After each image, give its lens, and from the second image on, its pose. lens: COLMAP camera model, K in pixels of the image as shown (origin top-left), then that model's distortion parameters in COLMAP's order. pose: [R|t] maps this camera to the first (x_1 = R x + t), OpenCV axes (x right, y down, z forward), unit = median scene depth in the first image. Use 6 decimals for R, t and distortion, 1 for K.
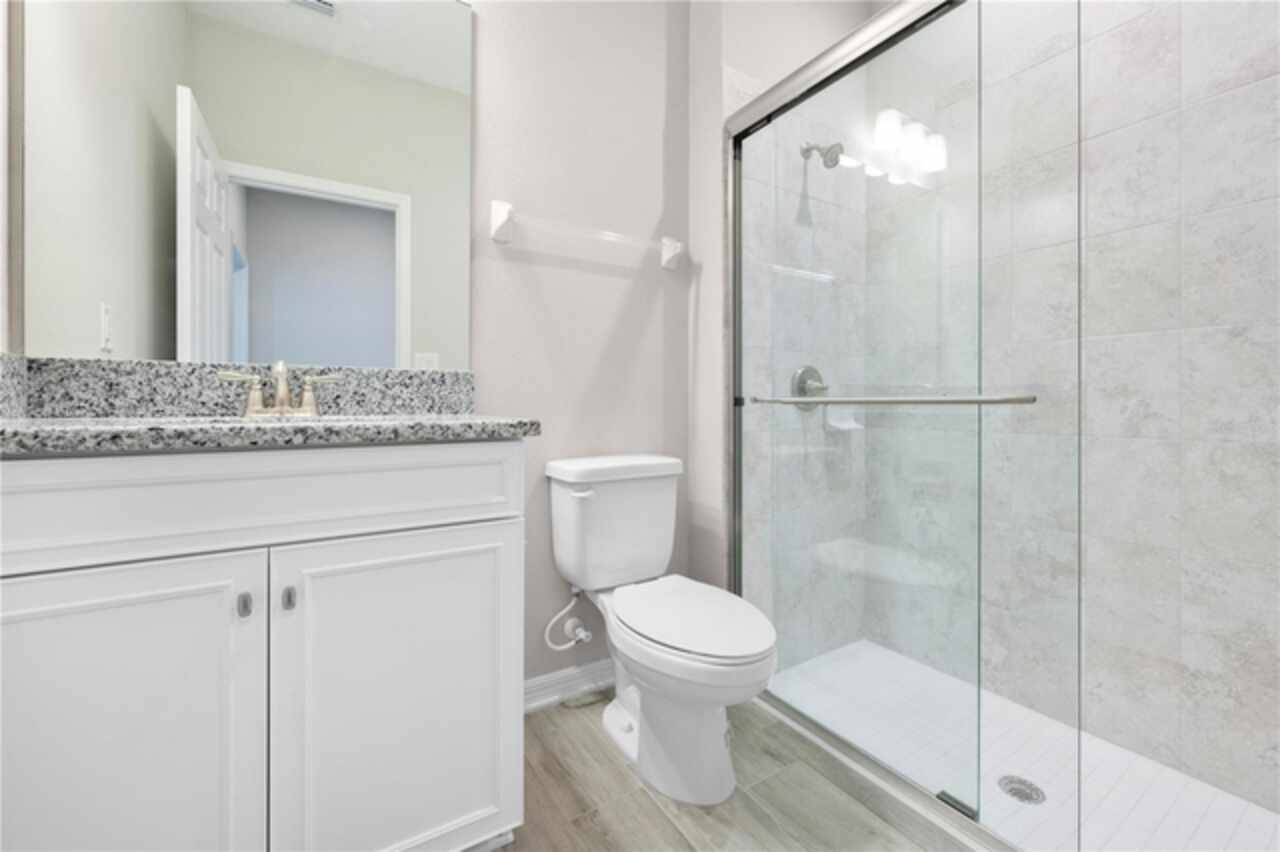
lens RADIAL K [[510.0, 0, 637.4], [0, 510.0, 417.2], [0, 0, 1]] dist [-0.004508, 0.000738]
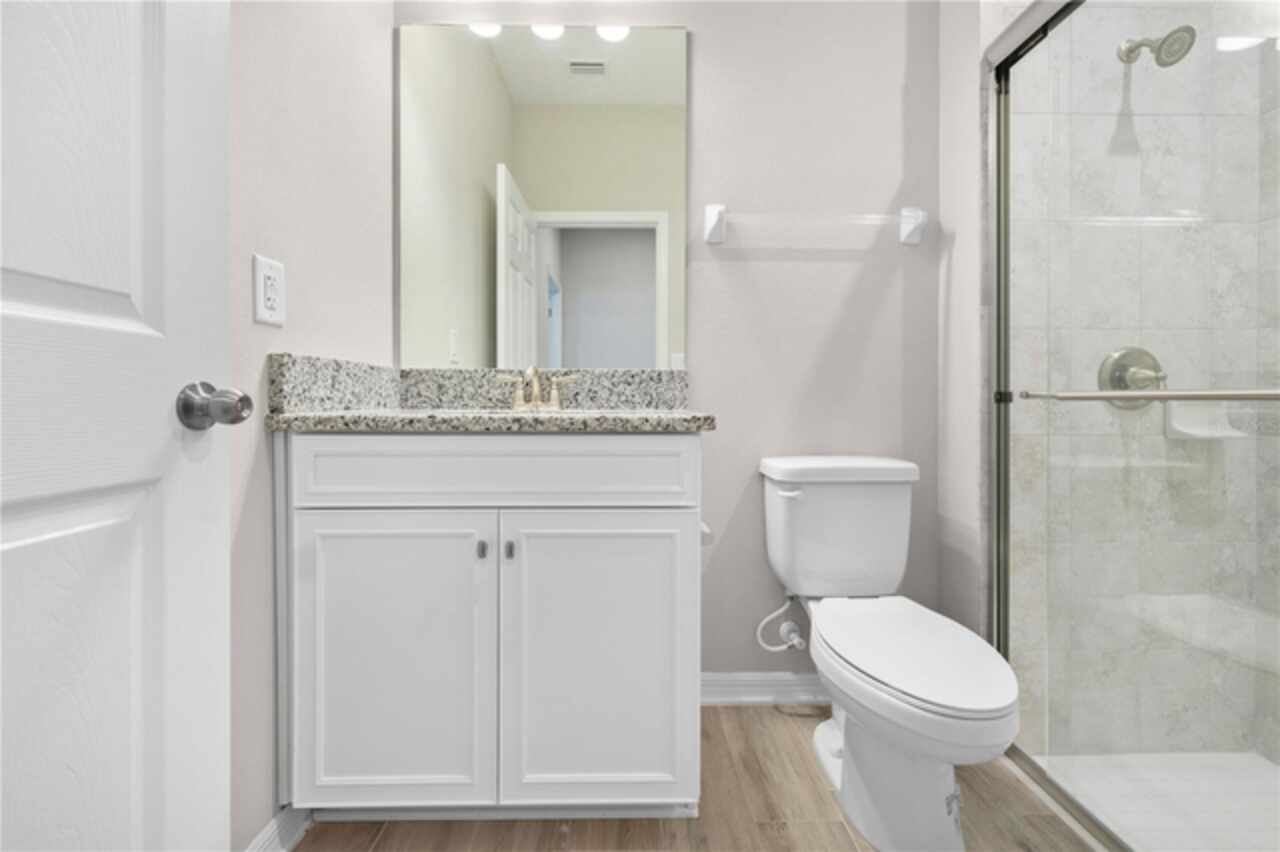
lens RADIAL K [[510.0, 0, 636.4], [0, 510.0, 415.0], [0, 0, 1]] dist [-0.004508, 0.000738]
pose [[0.861358, 0.015409, -0.507764, 0.120218], [-0.013897, 0.999881, 0.006768, 0.000280], [0.507808, 0.001226, 0.861469, 0.023916]]
